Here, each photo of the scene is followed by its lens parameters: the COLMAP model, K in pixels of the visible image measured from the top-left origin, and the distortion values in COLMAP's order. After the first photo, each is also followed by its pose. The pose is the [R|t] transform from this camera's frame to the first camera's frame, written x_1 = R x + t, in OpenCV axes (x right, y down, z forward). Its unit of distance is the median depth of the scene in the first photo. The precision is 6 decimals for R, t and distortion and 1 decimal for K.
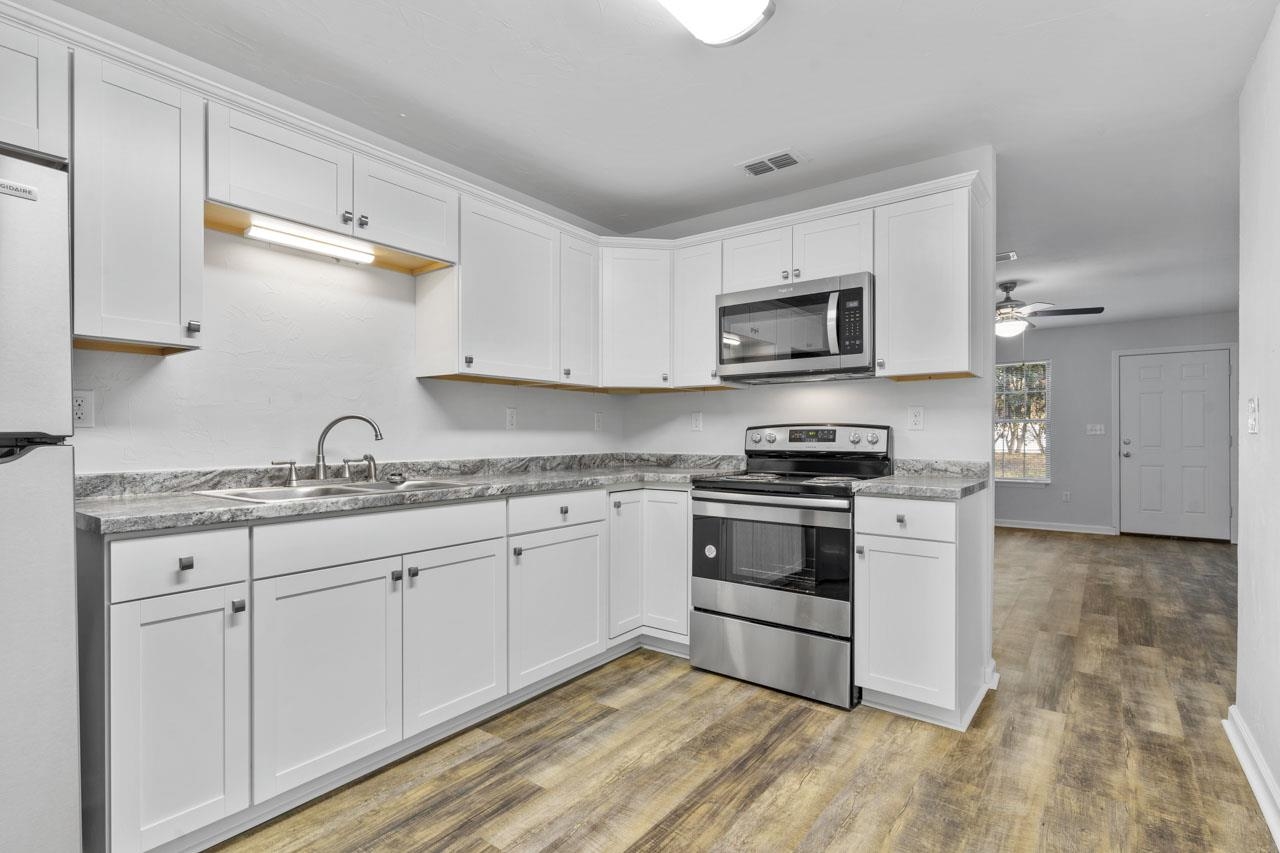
lens RADIAL K [[618.4, 0, 640.0], [0, 618.4, 426.5], [0, 0, 1]] dist [-0.024367, 0.011896]
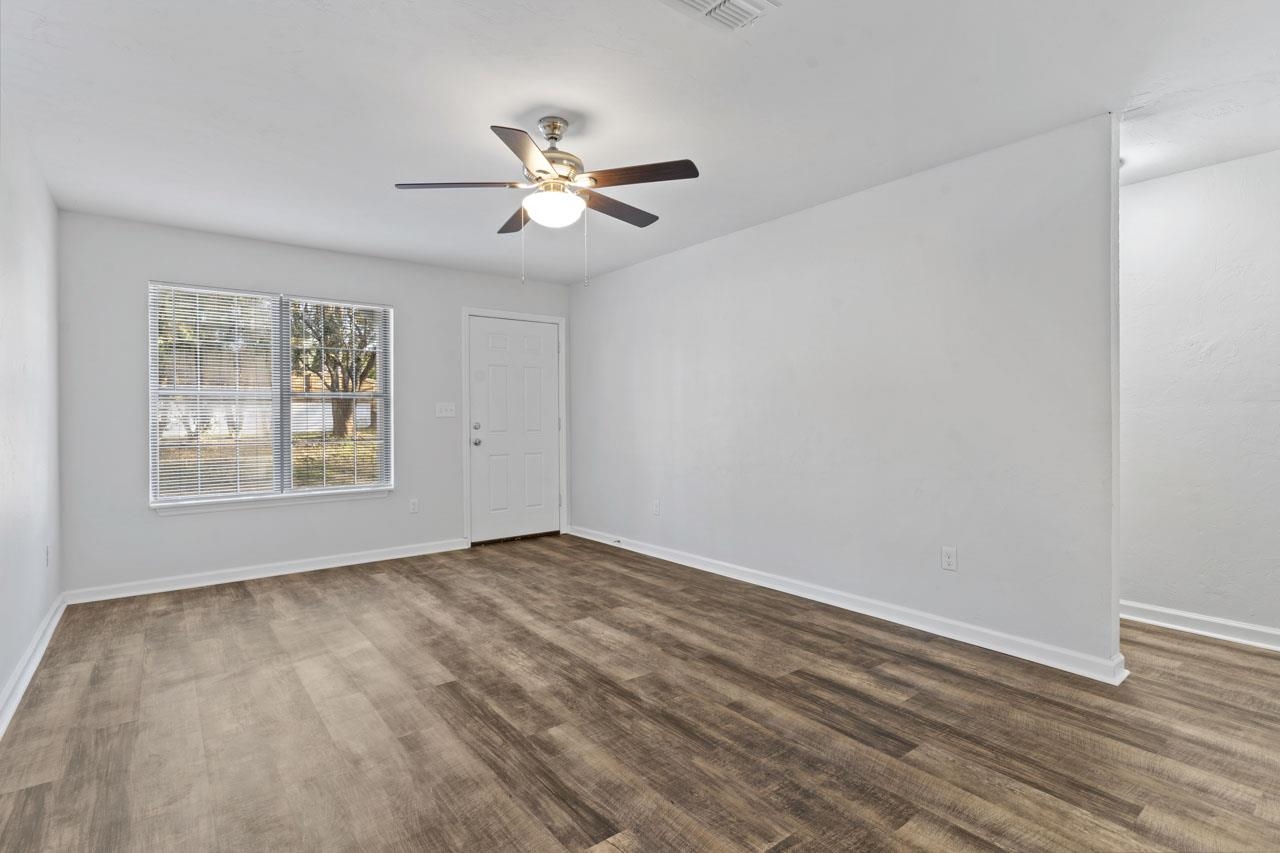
lens RADIAL K [[618.4, 0, 640.0], [0, 618.4, 426.5], [0, 0, 1]] dist [-0.024367, 0.011896]
pose [[0.262838, -0.017144, 0.964688, 0.121635], [-0.012836, 0.999691, 0.021263, 0.008493], [-0.964755, -0.017972, 0.262537, 0.789615]]
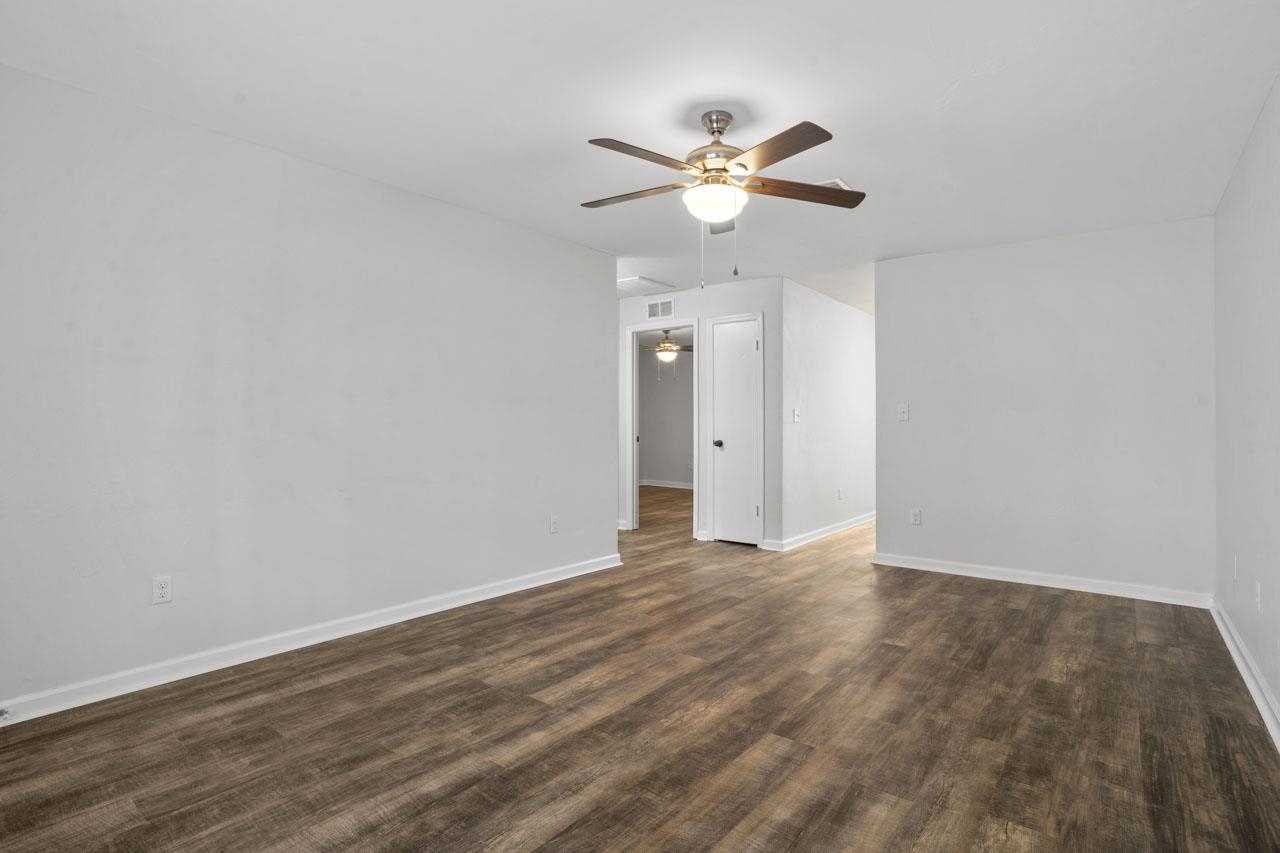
lens RADIAL K [[622.0, 0, 640.0], [0, 622.0, 426.5], [0, 0, 1]] dist [-0.062202, 0.000149]
pose [[-0.999240, -0.011095, 0.037366, 0.669668], [-0.011341, 0.999915, -0.006377, 0.019220], [-0.037292, -0.006796, -0.999281, 1.530770]]
